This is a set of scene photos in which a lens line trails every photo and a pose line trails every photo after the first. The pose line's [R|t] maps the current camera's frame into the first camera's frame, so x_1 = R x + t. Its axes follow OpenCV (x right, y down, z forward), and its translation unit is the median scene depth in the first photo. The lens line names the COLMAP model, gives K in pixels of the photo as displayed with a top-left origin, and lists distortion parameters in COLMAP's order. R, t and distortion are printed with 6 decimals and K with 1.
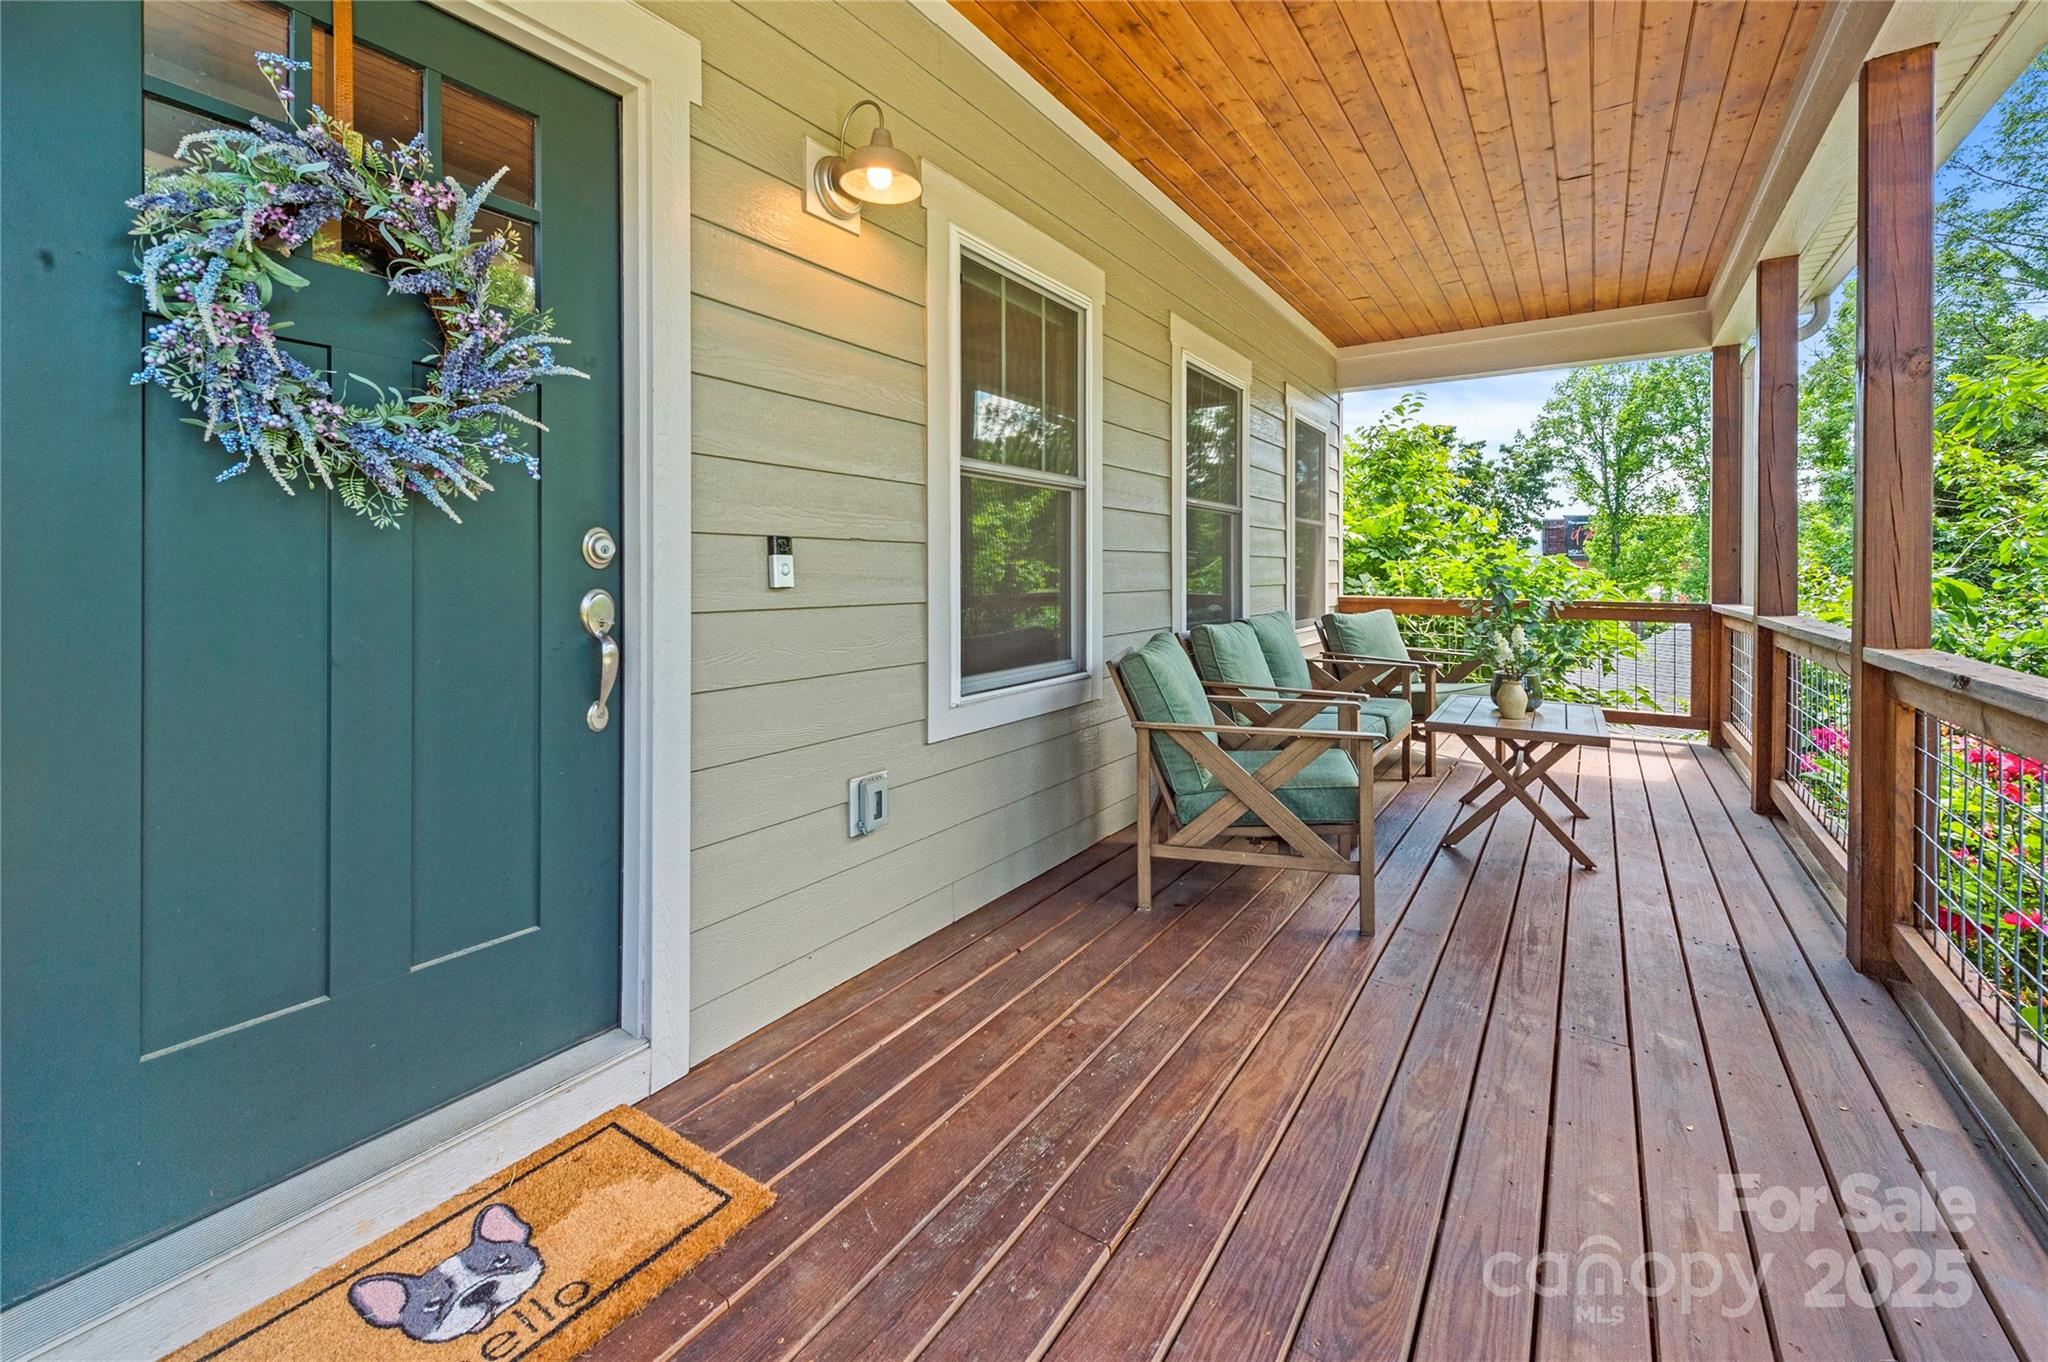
lens RADIAL K [[813.1, 0, 1028.0], [0, 813.1, 741.2], [0, 0, 1]] dist [0.008308, -0.000478]
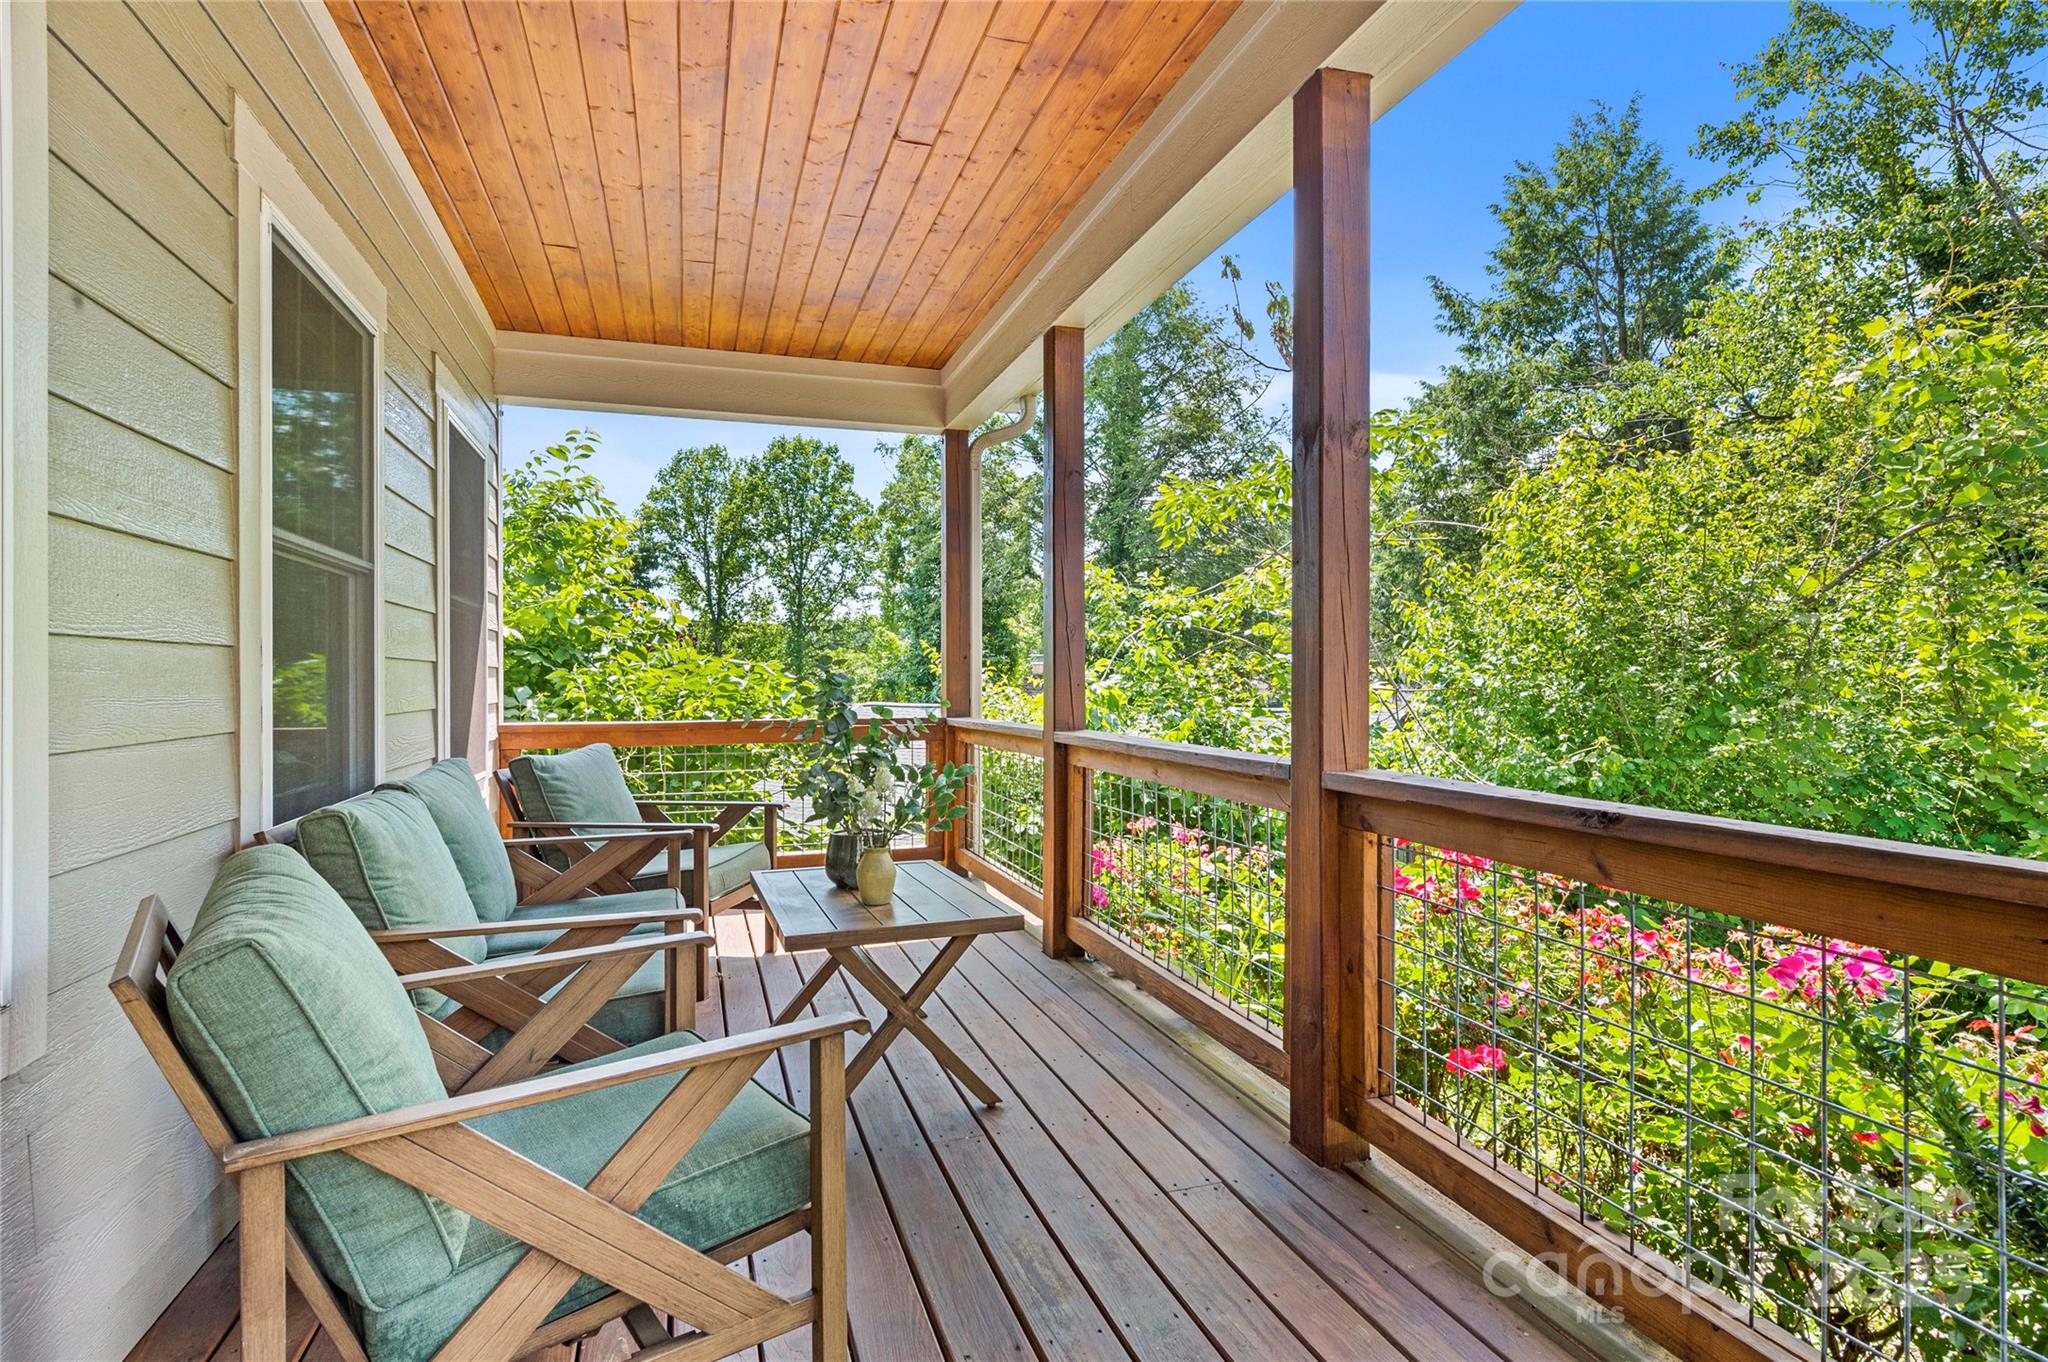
lens RADIAL K [[1064.6, 0, 1026.0], [0, 1064.6, 661.5], [0, 0, 1]] dist [-0.003351, -0.001060]
pose [[0.616919, 0.003818, 0.787017, -0.002326], [0.173069, 0.974852, -0.140393, -0.039364], [-0.767762, 0.222819, 0.600744, 0.183593]]
